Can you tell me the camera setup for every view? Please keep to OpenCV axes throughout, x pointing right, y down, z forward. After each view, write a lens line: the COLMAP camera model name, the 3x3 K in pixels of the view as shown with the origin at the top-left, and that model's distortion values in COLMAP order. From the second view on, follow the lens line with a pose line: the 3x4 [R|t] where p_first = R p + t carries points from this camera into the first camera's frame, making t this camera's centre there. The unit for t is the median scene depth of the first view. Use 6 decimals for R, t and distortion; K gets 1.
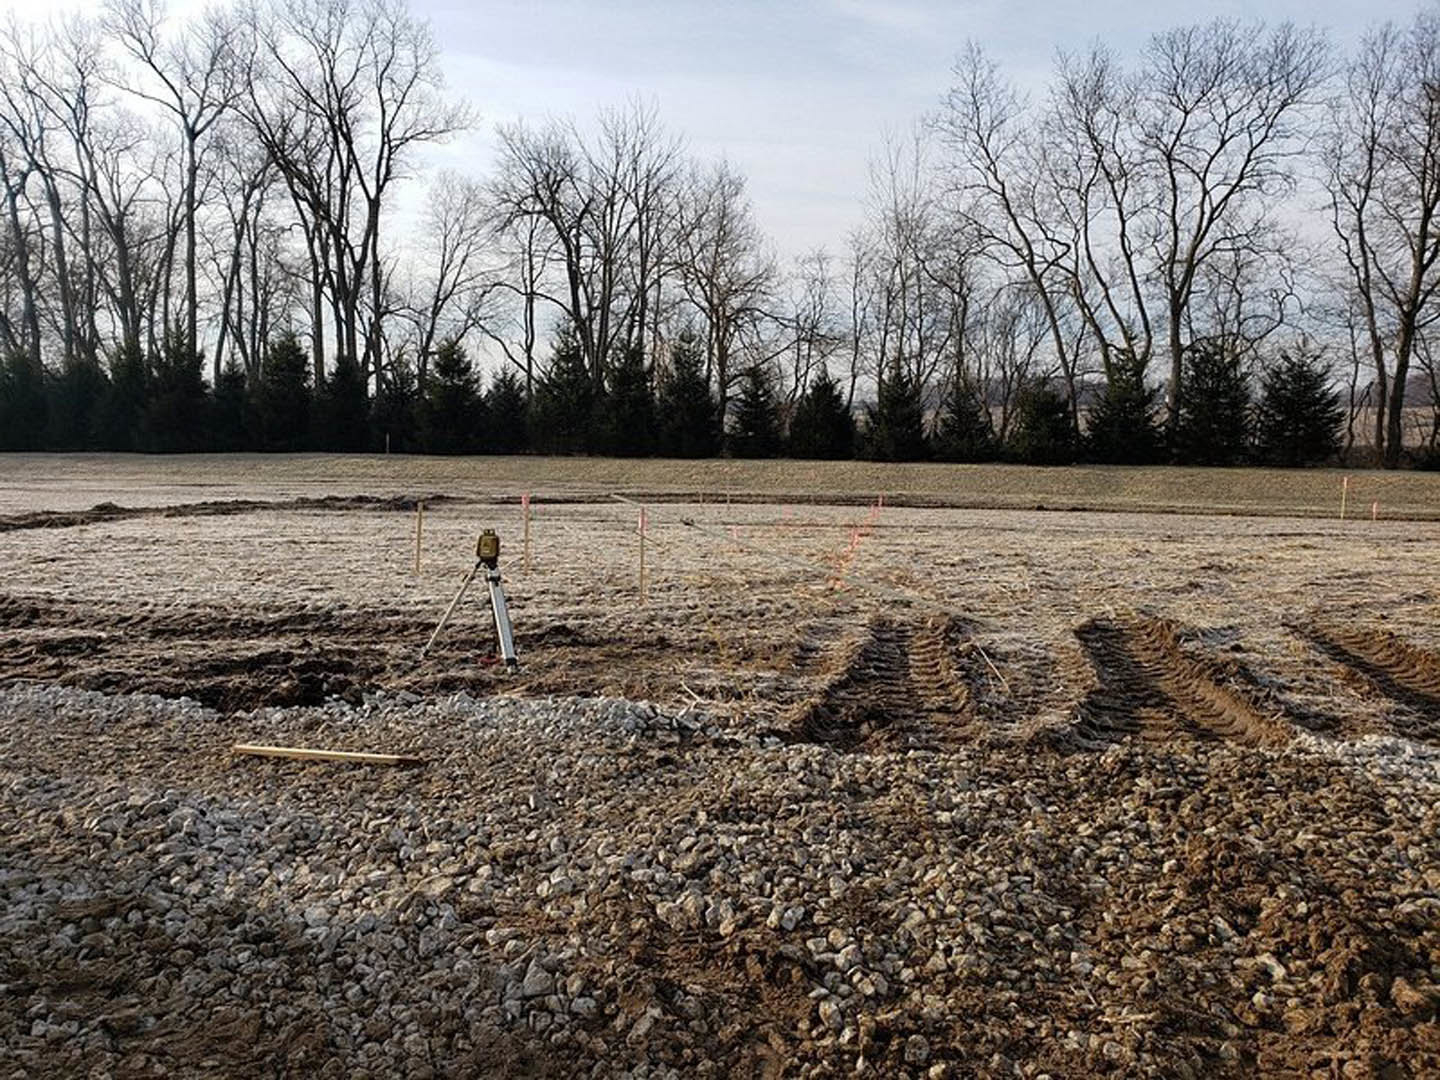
lens RADIAL K [[1115.3, 0, 700.2], [0, 1115.3, 547.7], [0, 0, 1]] dist [0.032336, -0.017320]
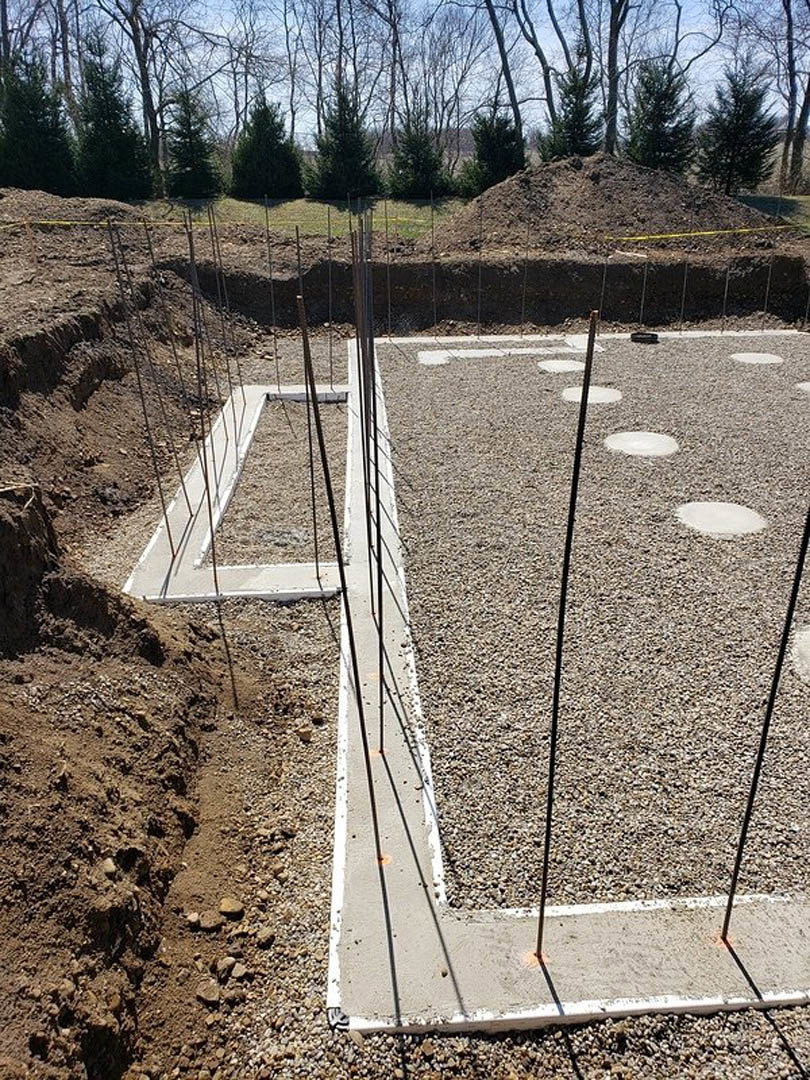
lens RADIAL K [[842.4, 0, 419.1], [0, 842.4, 527.5], [0, 0, 1]] dist [0.033828, -0.013756]
pose [[0.963085, -0.118169, 0.241874, 0.023331], [0.044652, 0.956180, 0.289356, -0.015084], [-0.265468, -0.267874, 0.926159, 0.214685]]
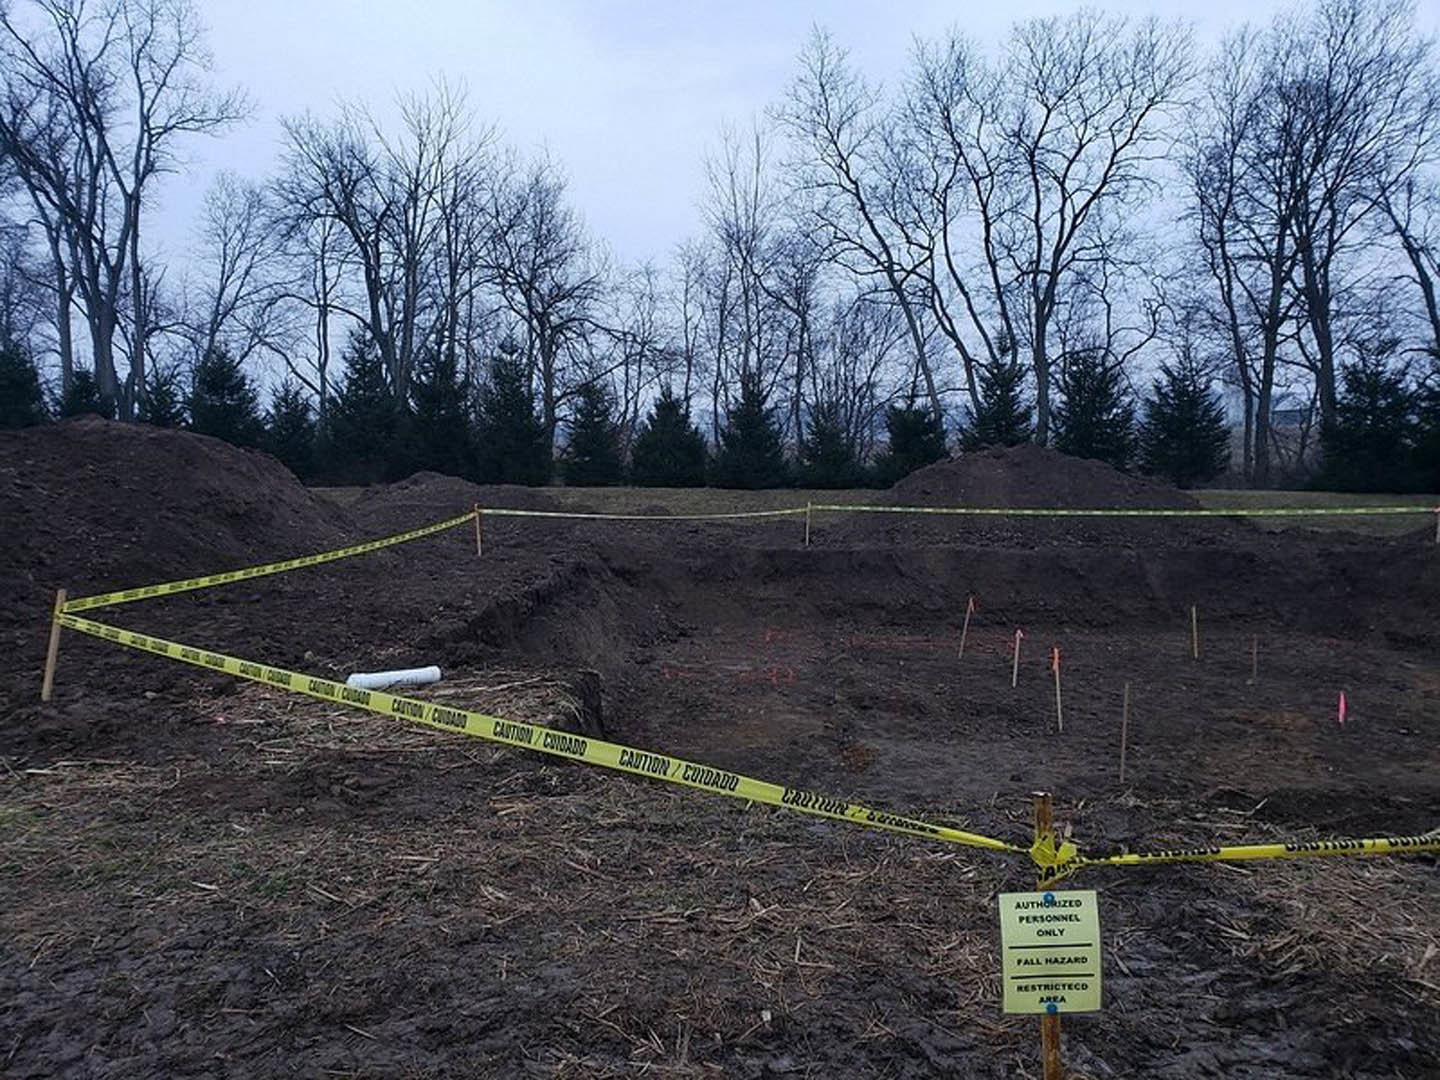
lens RADIAL K [[1115.3, 0, 698.3], [0, 1115.3, 531.5], [0, 0, 1]] dist [0.032336, -0.017320]
pose [[0.986705, -0.020766, 0.161191, -0.007822], [0.027034, 0.998957, -0.036788, -0.011584], [-0.160259, 0.040657, 0.986237, 0.126150]]
